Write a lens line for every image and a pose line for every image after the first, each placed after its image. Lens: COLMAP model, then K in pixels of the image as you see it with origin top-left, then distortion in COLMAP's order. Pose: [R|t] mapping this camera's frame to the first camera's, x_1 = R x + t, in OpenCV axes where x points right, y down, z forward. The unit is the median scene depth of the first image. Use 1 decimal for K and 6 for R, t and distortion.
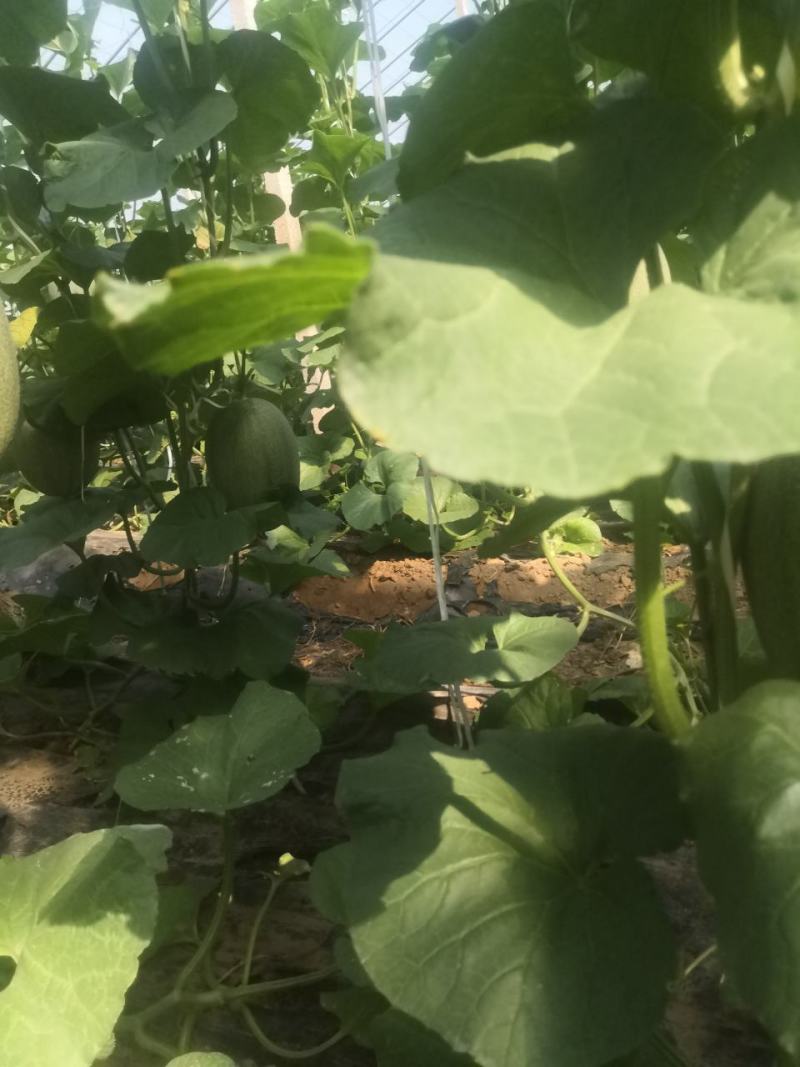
lens RADIAL K [[825.9, 0, 395.0], [0, 825.9, 524.7], [0, 0, 1]] dist [-0.014771, 0.047941]
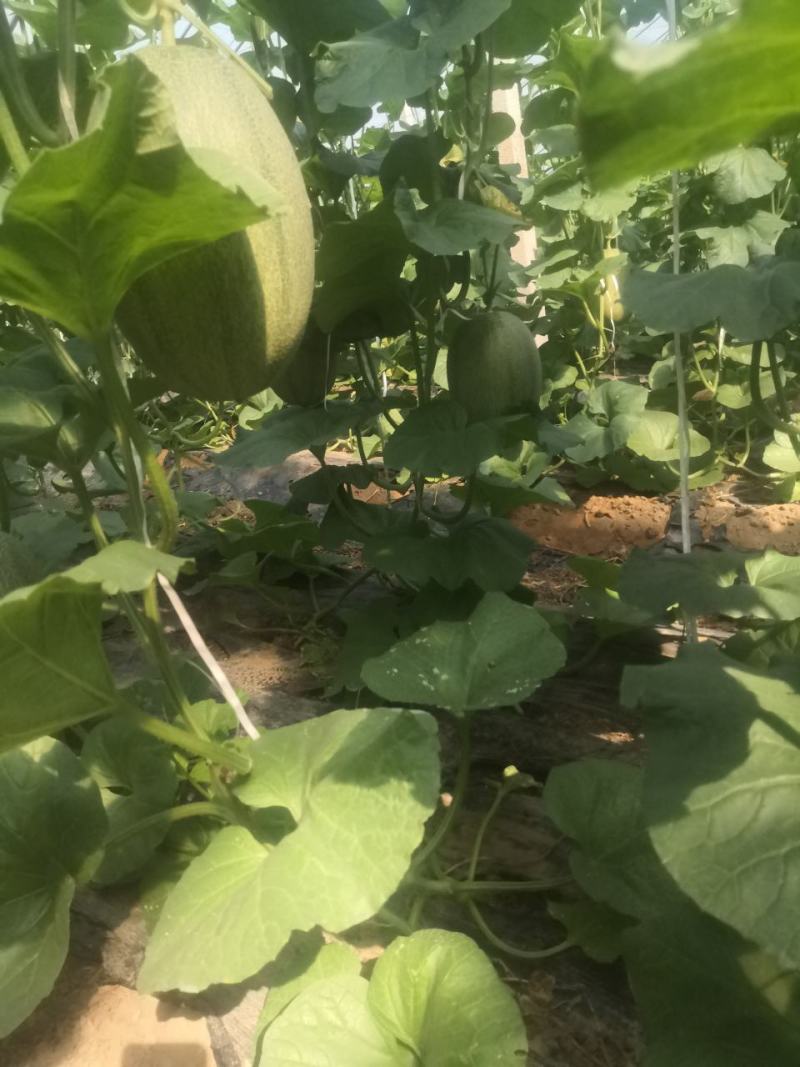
lens RADIAL K [[825.9, 0, 398.4], [0, 825.9, 526.4], [0, 0, 1]] dist [-0.014771, 0.047941]
pose [[0.974688, 0.081437, -0.208212, -0.066508], [-0.066625, 0.994787, 0.077200, 0.033972], [0.213414, -0.061374, 0.975032, 0.008231]]
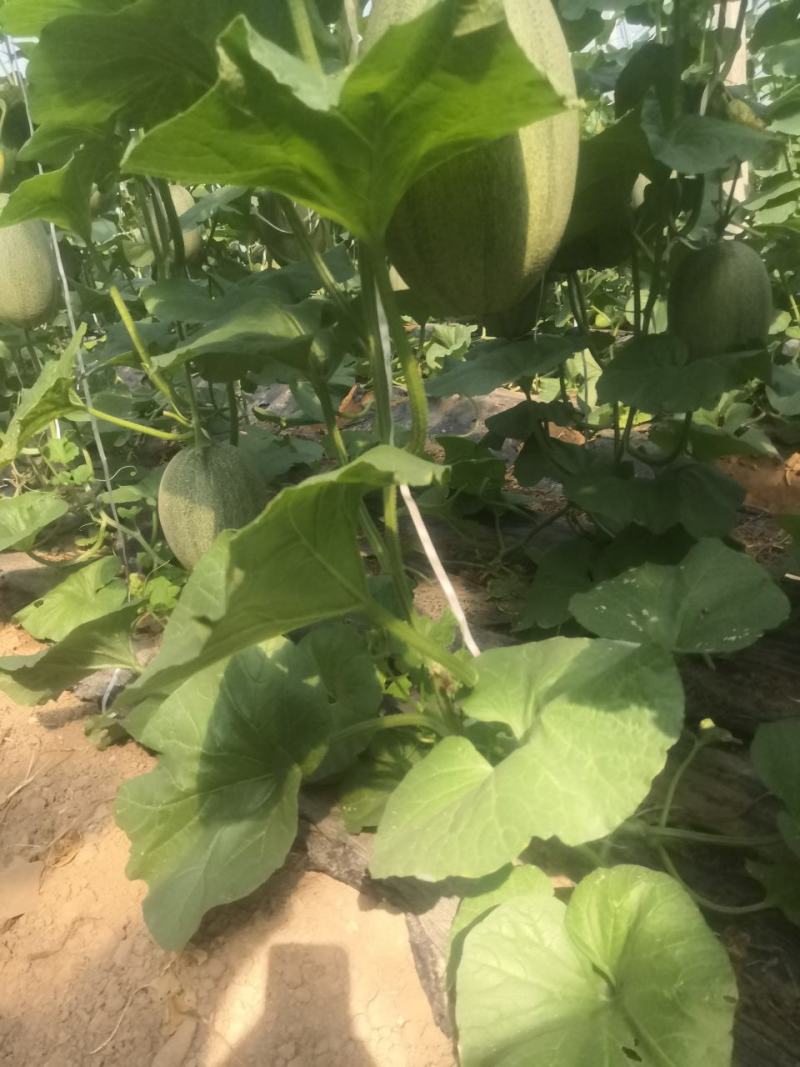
lens RADIAL K [[825.9, 0, 399.3], [0, 825.9, 527.4], [0, 0, 1]] dist [-0.014771, 0.047941]
pose [[0.912161, 0.161623, -0.376618, -0.115251], [-0.110144, 0.981822, 0.154576, 0.058602], [0.394755, -0.099516, 0.913381, -0.005339]]
